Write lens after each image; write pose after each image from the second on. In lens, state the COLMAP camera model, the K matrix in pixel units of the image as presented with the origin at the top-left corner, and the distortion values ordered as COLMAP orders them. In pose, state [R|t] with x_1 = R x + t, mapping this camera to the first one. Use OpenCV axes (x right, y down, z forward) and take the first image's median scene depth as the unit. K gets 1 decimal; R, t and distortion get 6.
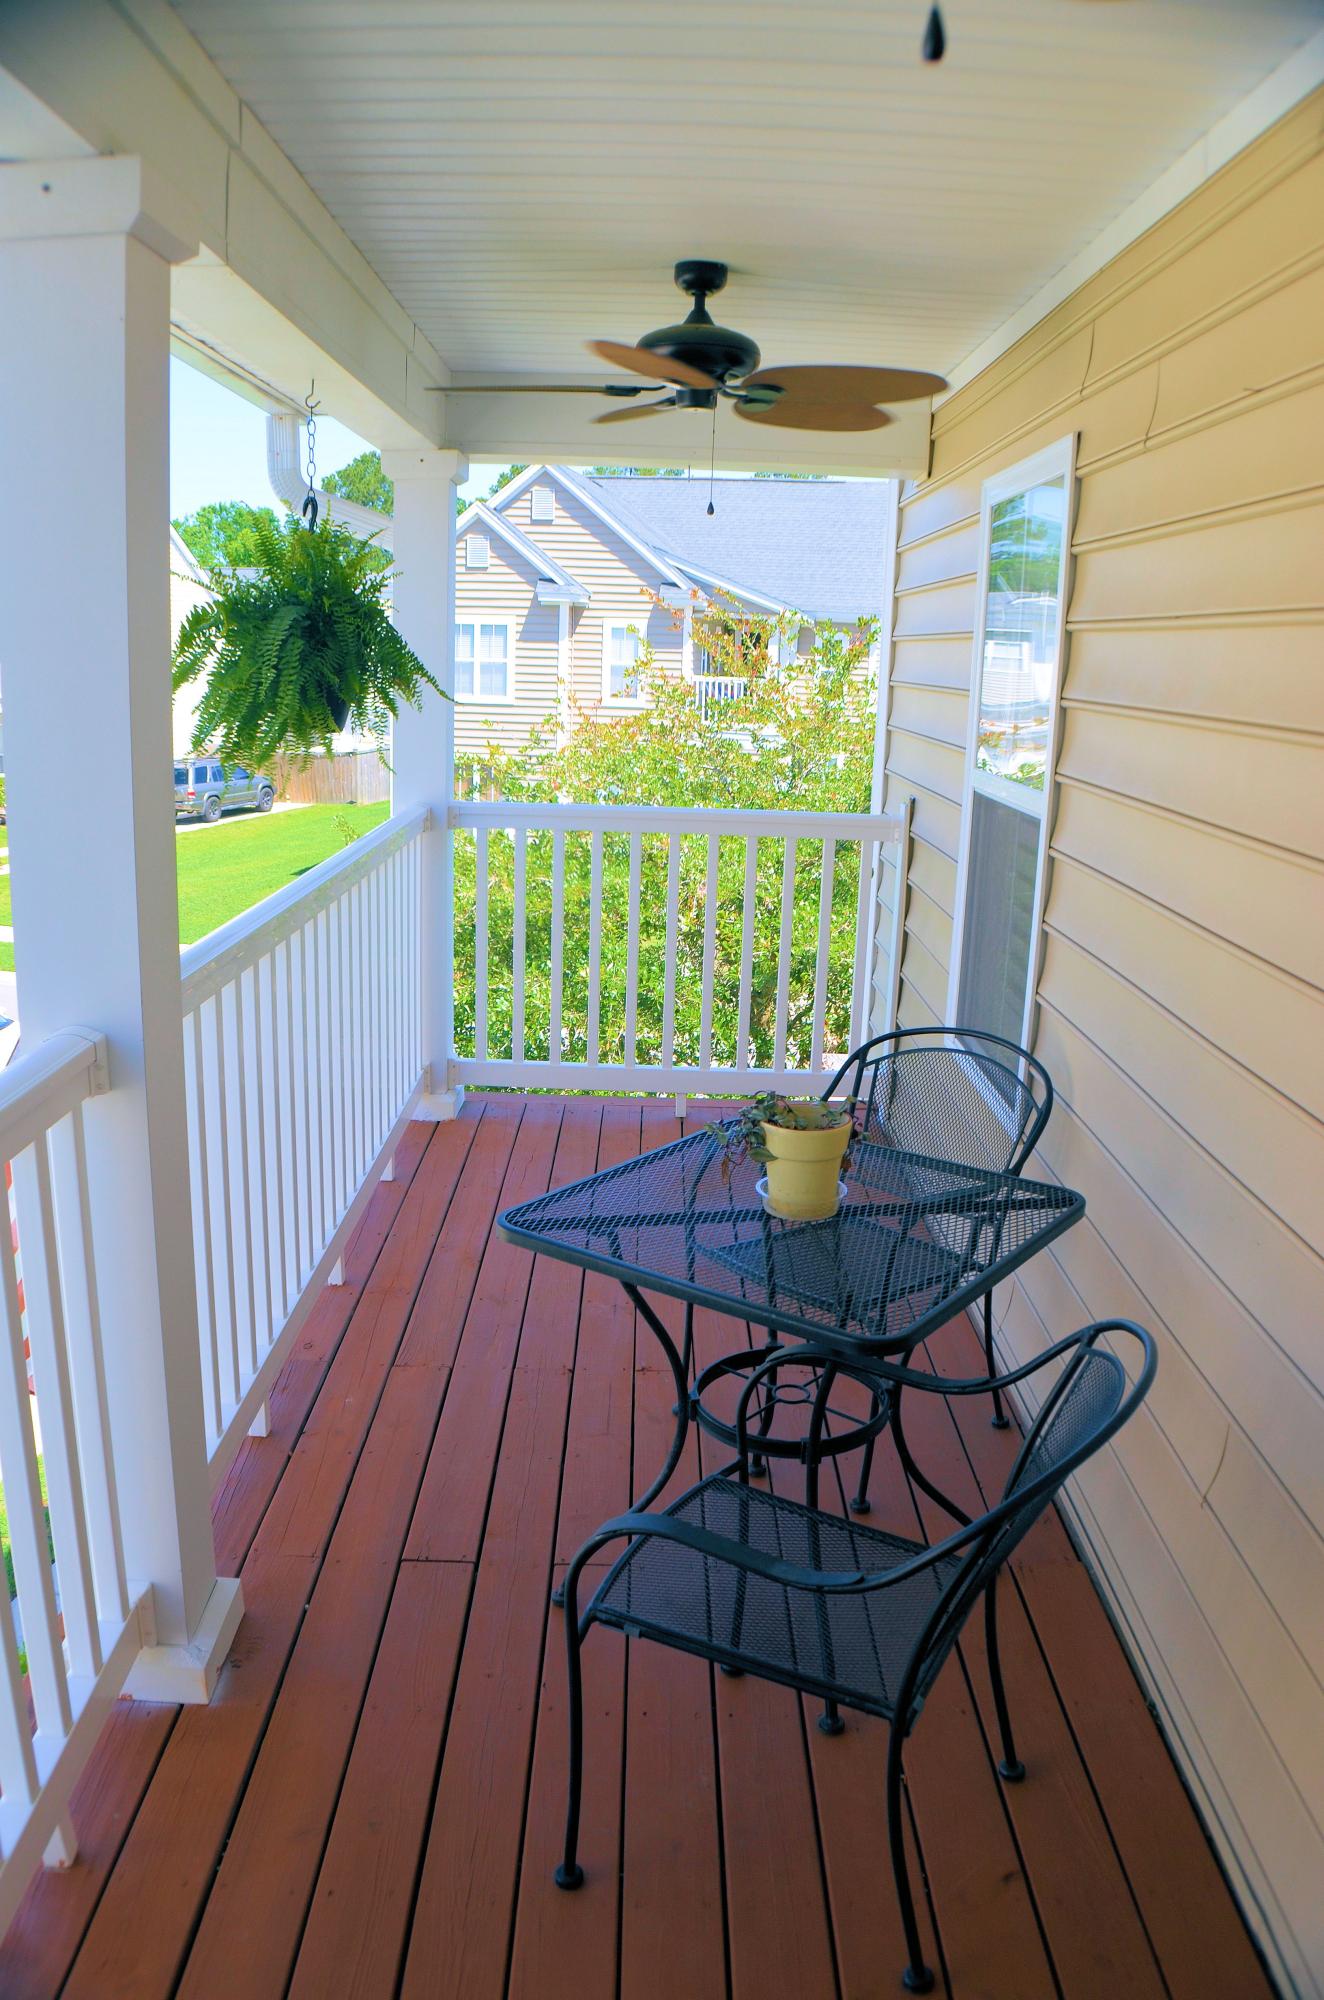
lens RADIAL K [[1502.7, 0, 637.1], [0, 1502.7, 1033.3], [0, 0, 1]] dist [-0.162875, 0.026583]
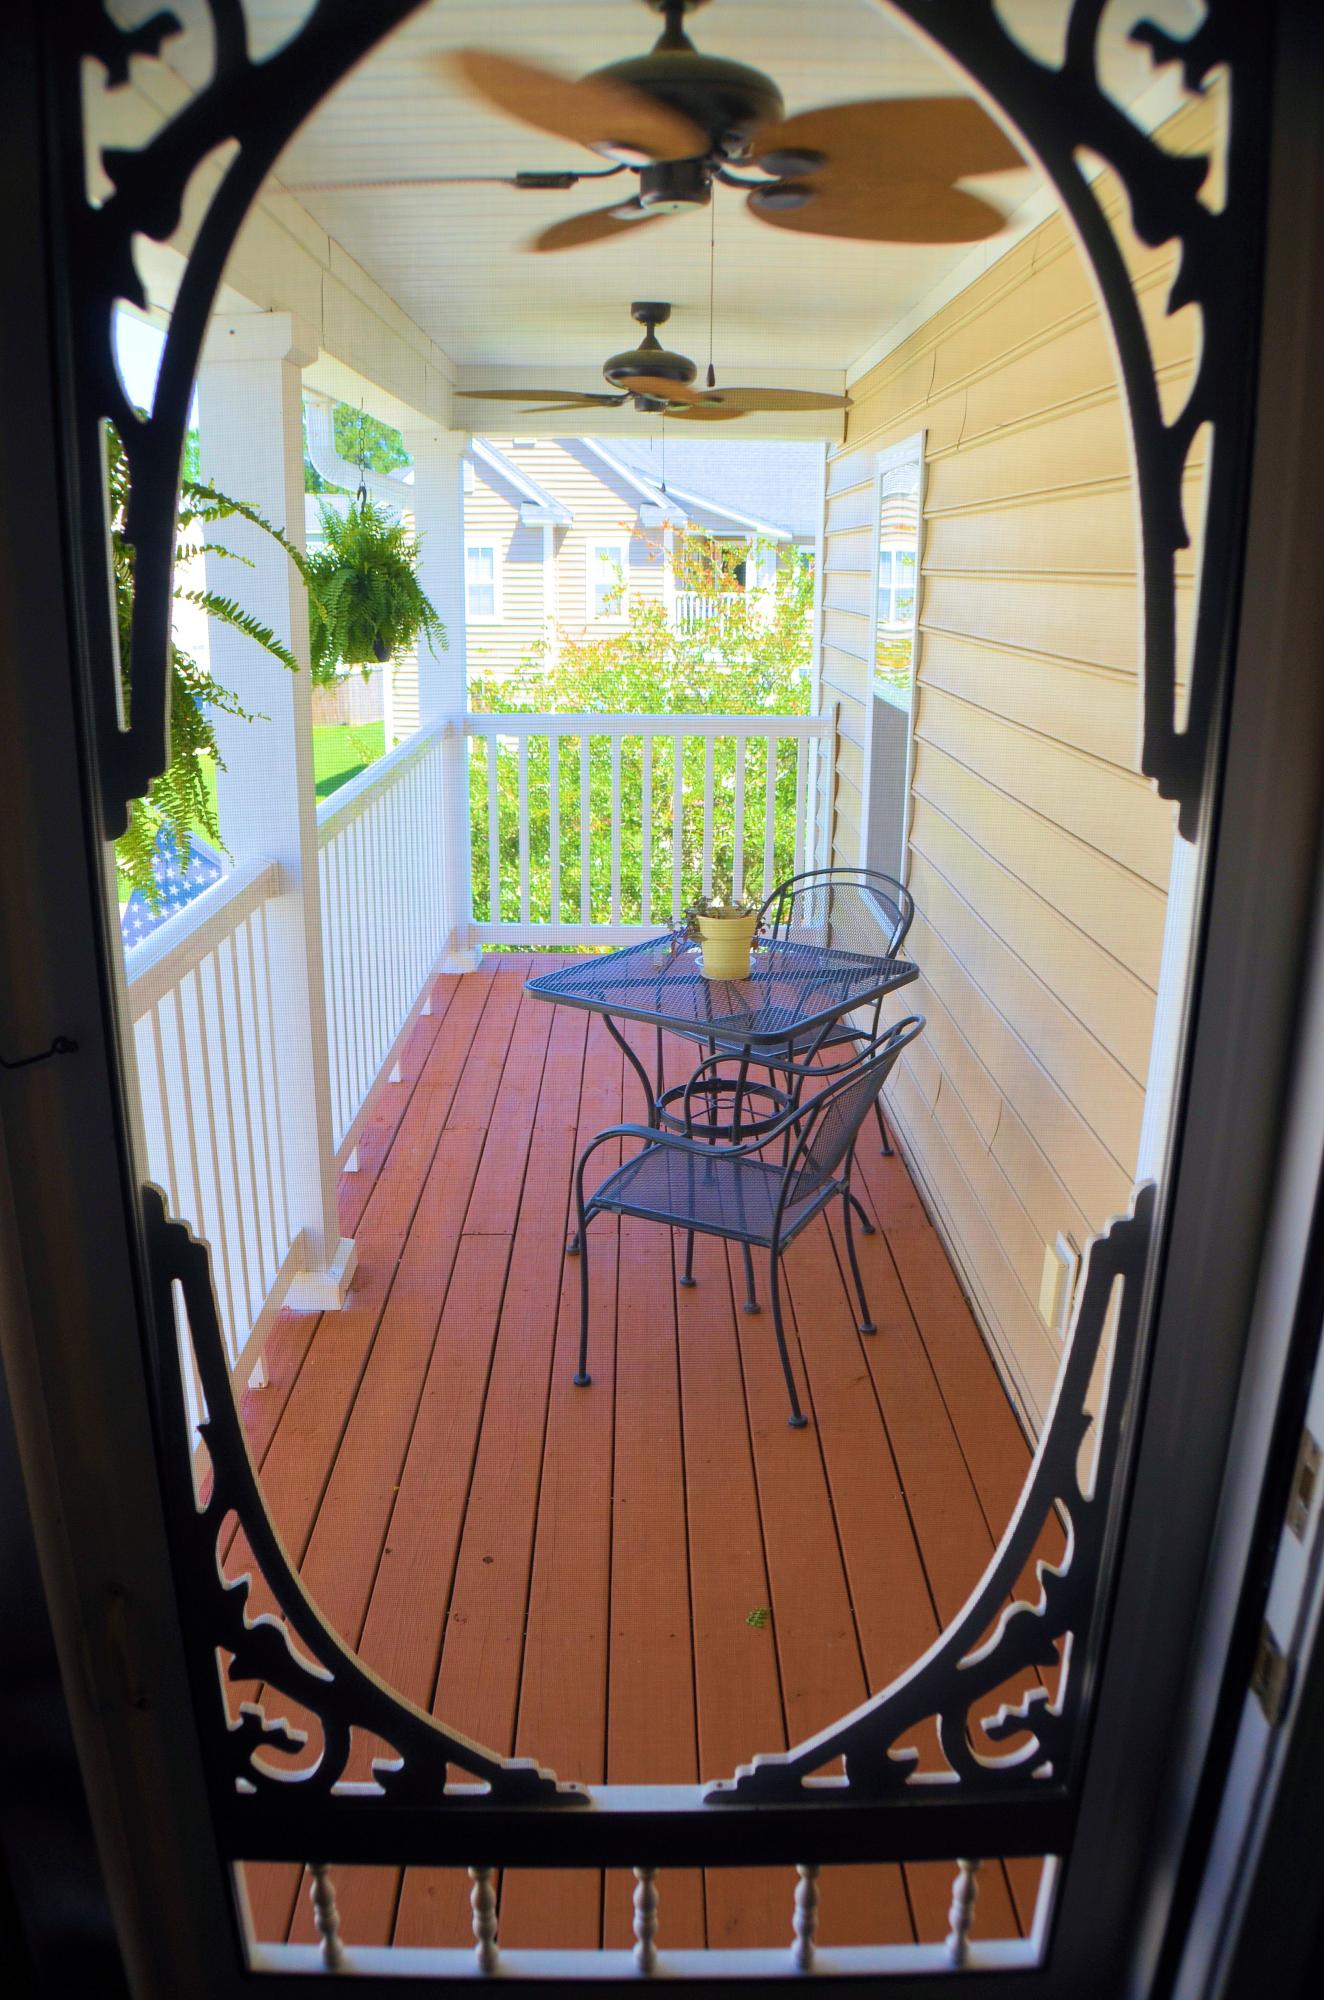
lens RADIAL K [[1502.7, 0, 637.1], [0, 1502.7, 1033.3], [0, 0, 1]] dist [-0.162875, 0.026583]
pose [[0.999672, -0.025504, 0.002453, 0.011158], [0.025328, 0.998129, 0.055655, 0.065042], [-0.003867, -0.055575, 0.998447, -0.368349]]
